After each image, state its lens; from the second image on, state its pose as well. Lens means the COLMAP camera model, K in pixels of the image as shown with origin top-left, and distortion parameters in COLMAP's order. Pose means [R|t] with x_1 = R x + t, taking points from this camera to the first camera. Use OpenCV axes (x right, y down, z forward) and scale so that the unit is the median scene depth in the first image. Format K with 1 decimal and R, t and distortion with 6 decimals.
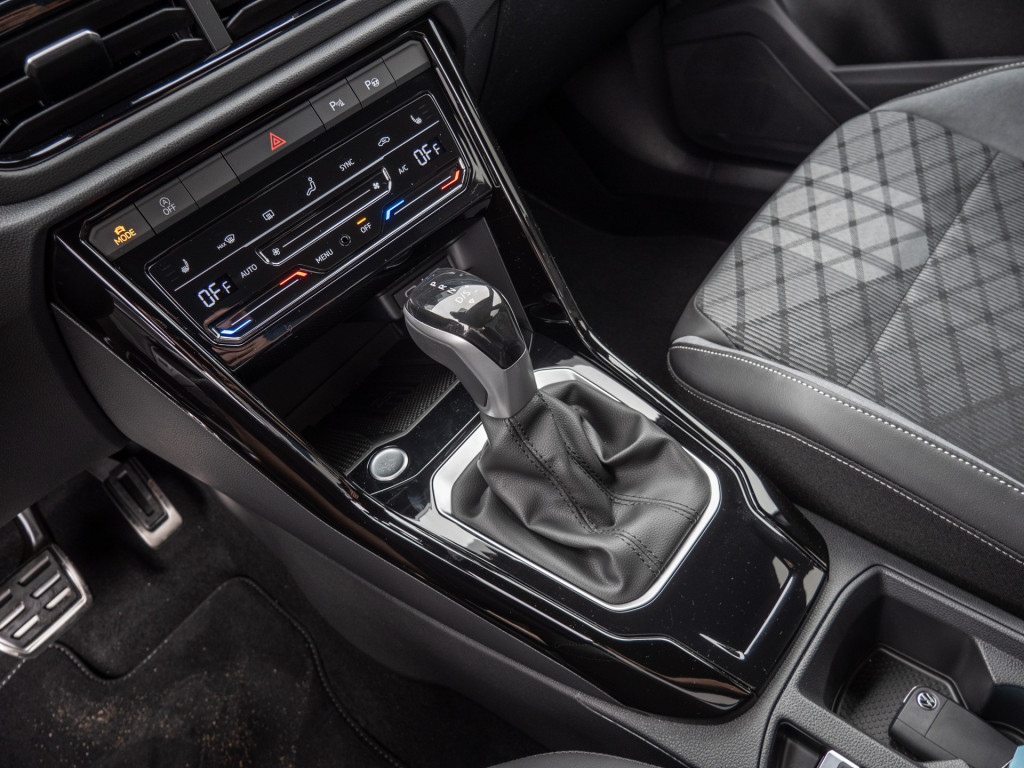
lens RADIAL K [[744.5, 0, 511.1], [0, 744.5, 393.3], [0, 0, 1]] dist [-0.042762, 0.009898]
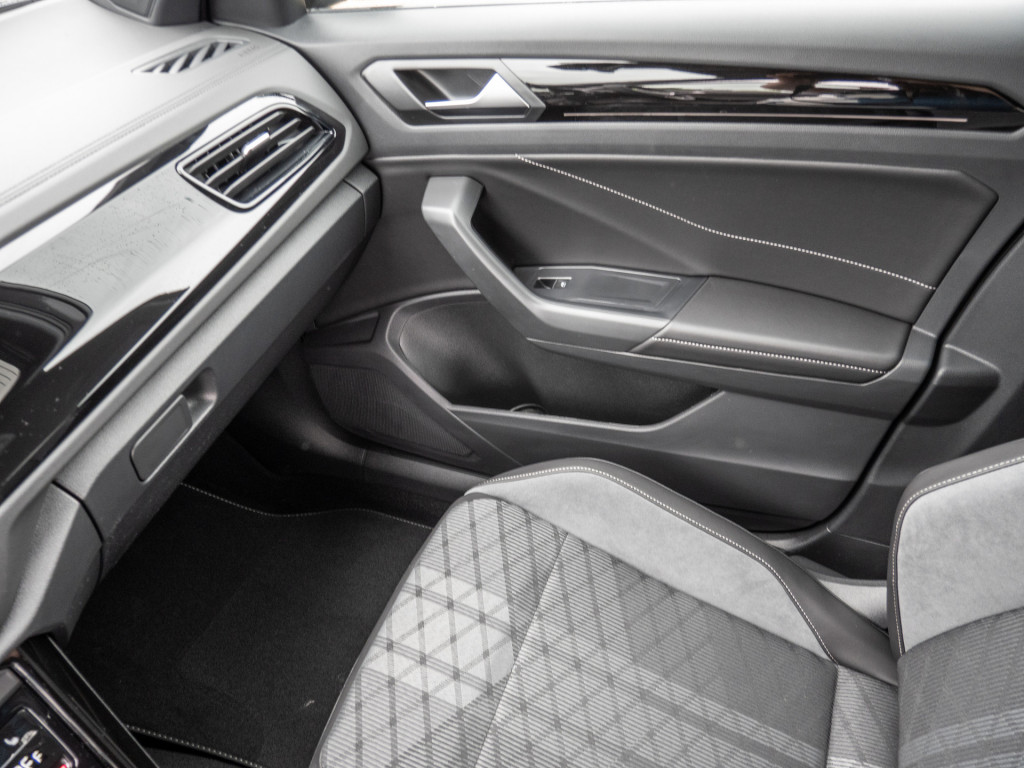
lens RADIAL K [[744.5, 0, 515.0], [0, 744.5, 382.6], [0, 0, 1]] dist [-0.042762, 0.009898]
pose [[0.927145, -0.078686, 0.366347, 0.150340], [0.113590, 0.990717, -0.074680, -0.546064], [-0.357070, 0.110852, 0.927477, -0.198670]]
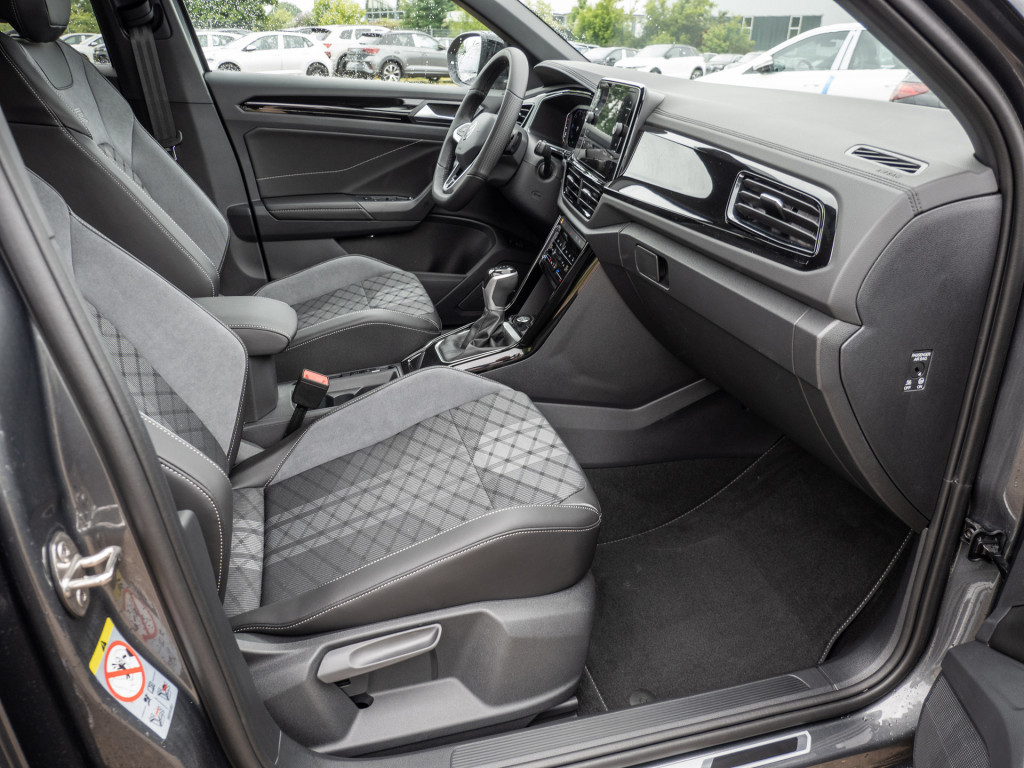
lens RADIAL K [[744.5, 0, 514.9], [0, 744.5, 383.7], [0, 0, 1]] dist [-0.042762, 0.009898]
pose [[-0.542224, 0.554776, -0.631044, 1.542398], [-0.505362, 0.384680, 0.772419, -1.717232], [0.671269, 0.737730, 0.071780, 0.765861]]
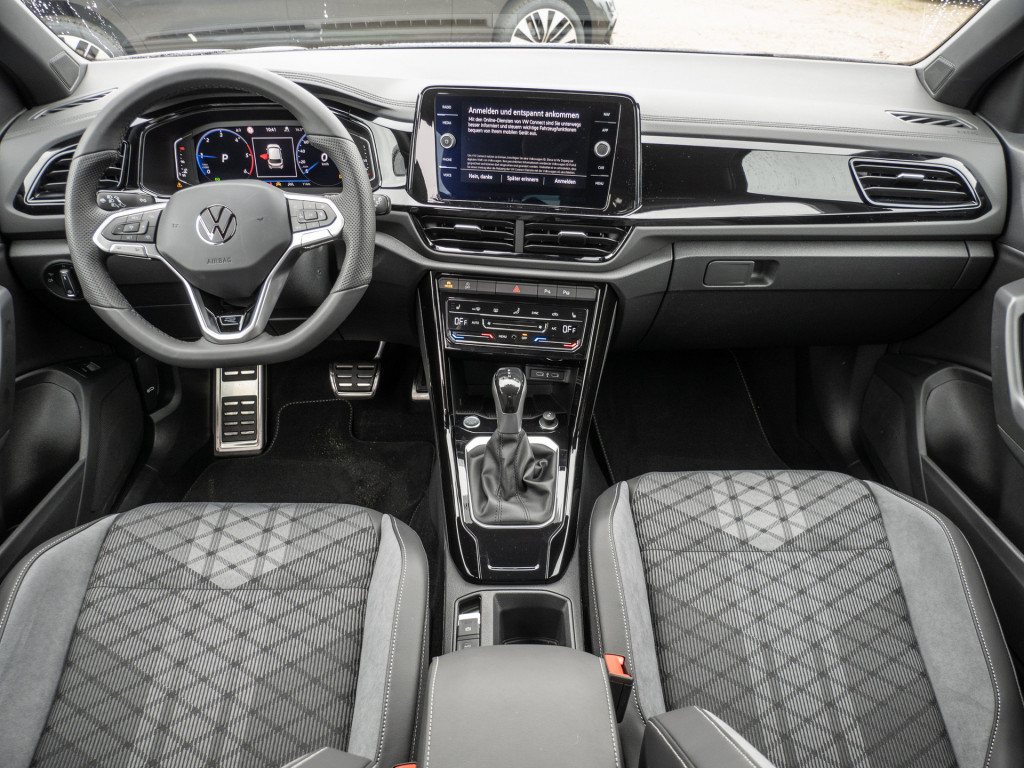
lens RADIAL K [[744.5, 0, 512.8], [0, 744.5, 383.6], [0, 0, 1]] dist [-0.042762, 0.009898]
pose [[0.635520, 0.624434, -0.454088, 0.704754], [-0.661088, 0.743913, 0.097757, -0.239815], [0.398845, 0.238066, 0.885578, -0.802094]]
